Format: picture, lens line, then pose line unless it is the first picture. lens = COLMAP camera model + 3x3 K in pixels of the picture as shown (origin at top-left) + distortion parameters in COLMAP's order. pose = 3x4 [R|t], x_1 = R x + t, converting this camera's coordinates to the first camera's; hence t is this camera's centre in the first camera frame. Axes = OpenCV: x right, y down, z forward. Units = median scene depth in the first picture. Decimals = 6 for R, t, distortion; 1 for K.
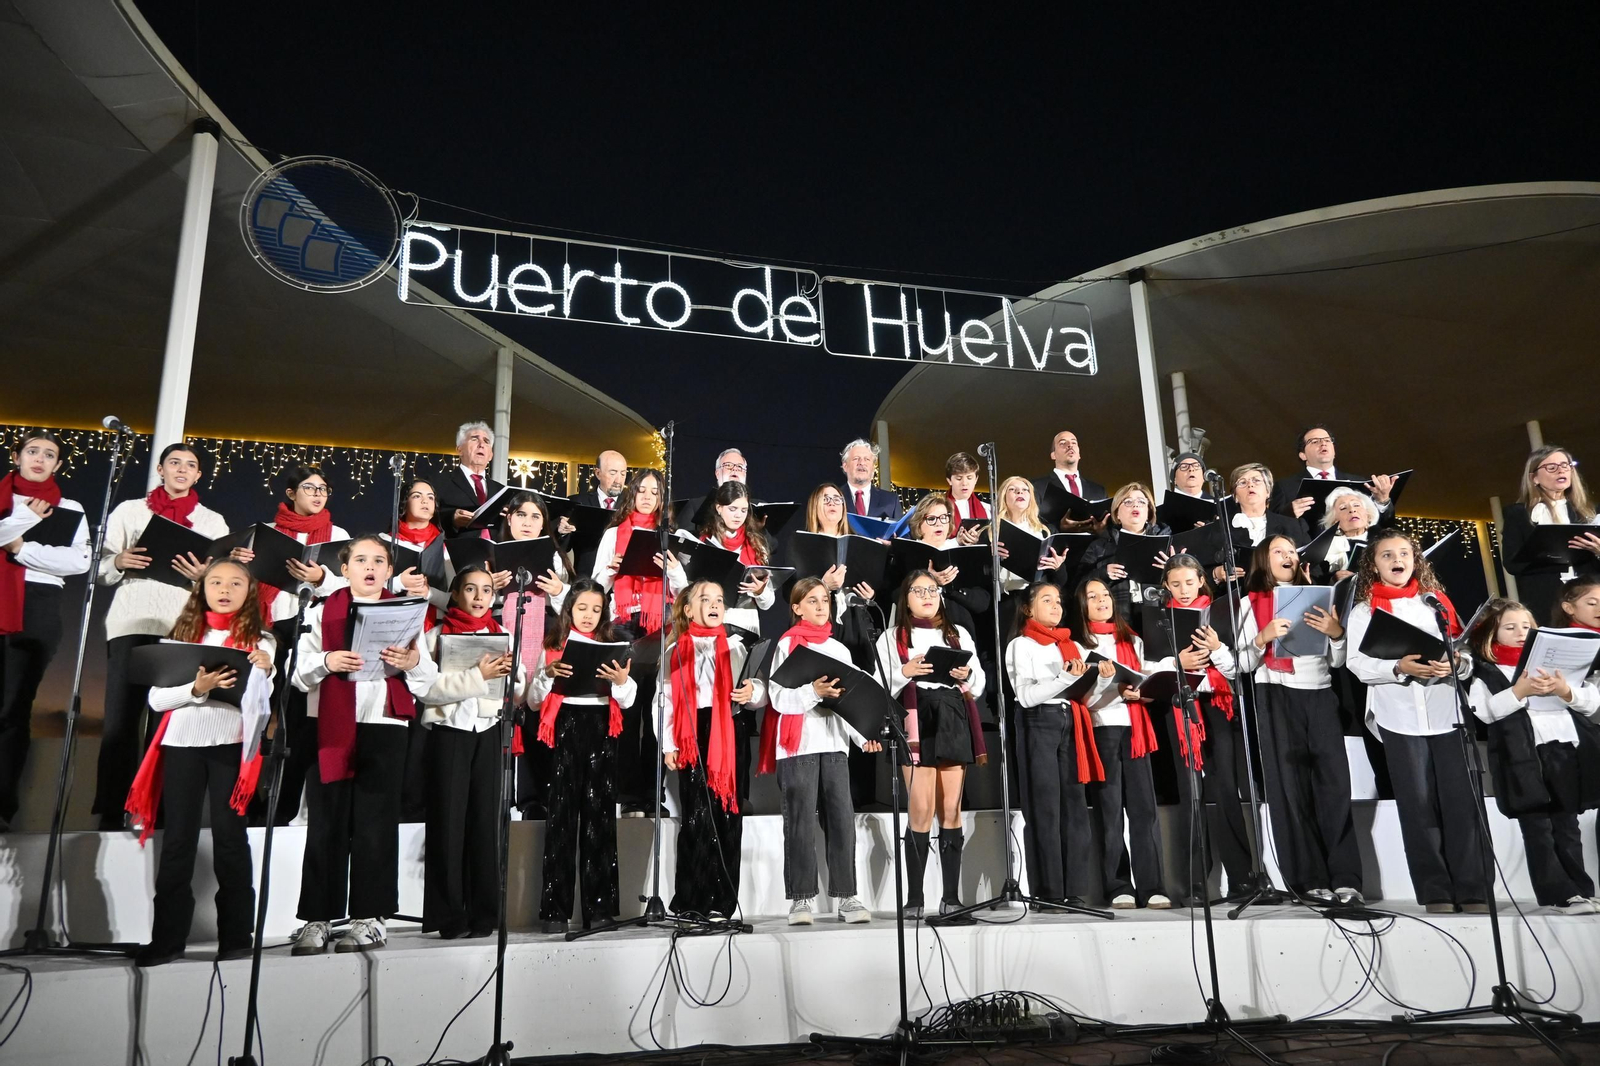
lens RADIAL K [[1162.5, 0, 800.0], [0, 1162.5, 533.0], [0, 0, 1]] dist [-0.002637, -0.001275]
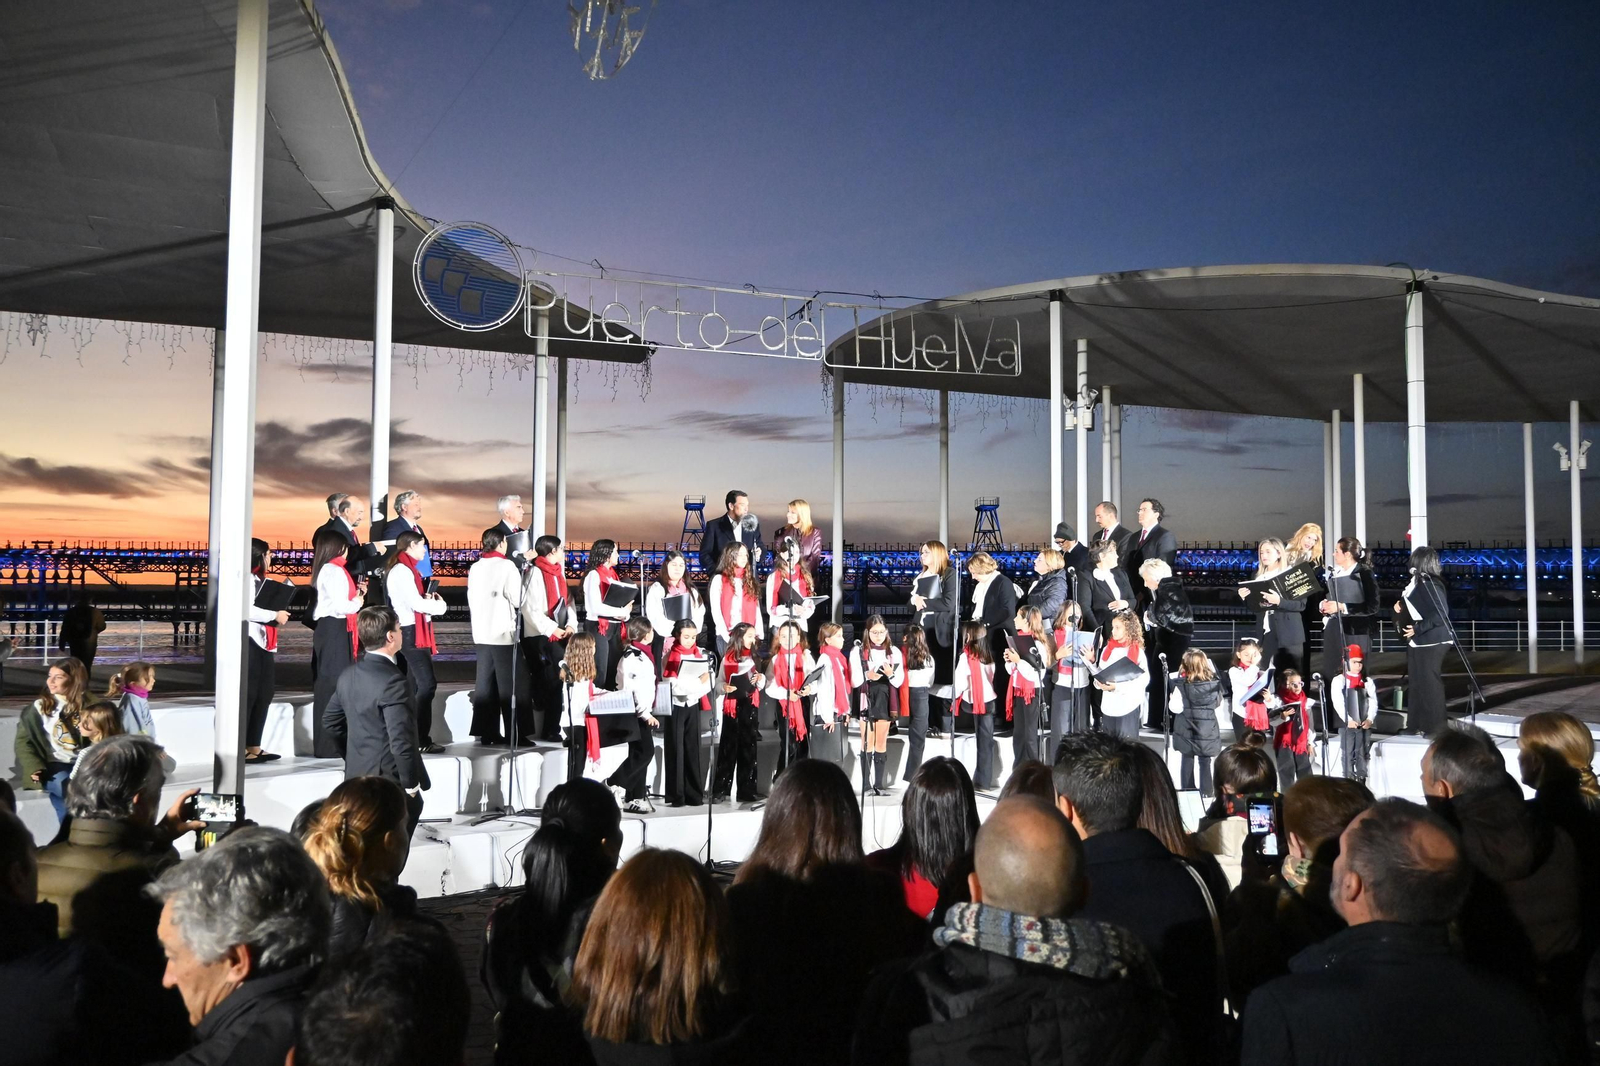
lens RADIAL K [[1266.4, 0, 800.0], [0, 1266.4, 533.0], [0, 0, 1]] dist [0.043965, -0.000308]
pose [[0.993976, 0.031167, 0.105072, -0.150881], [-0.050037, 0.982015, 0.182051, -0.223204], [-0.097509, -0.186212, 0.977659, -0.457730]]
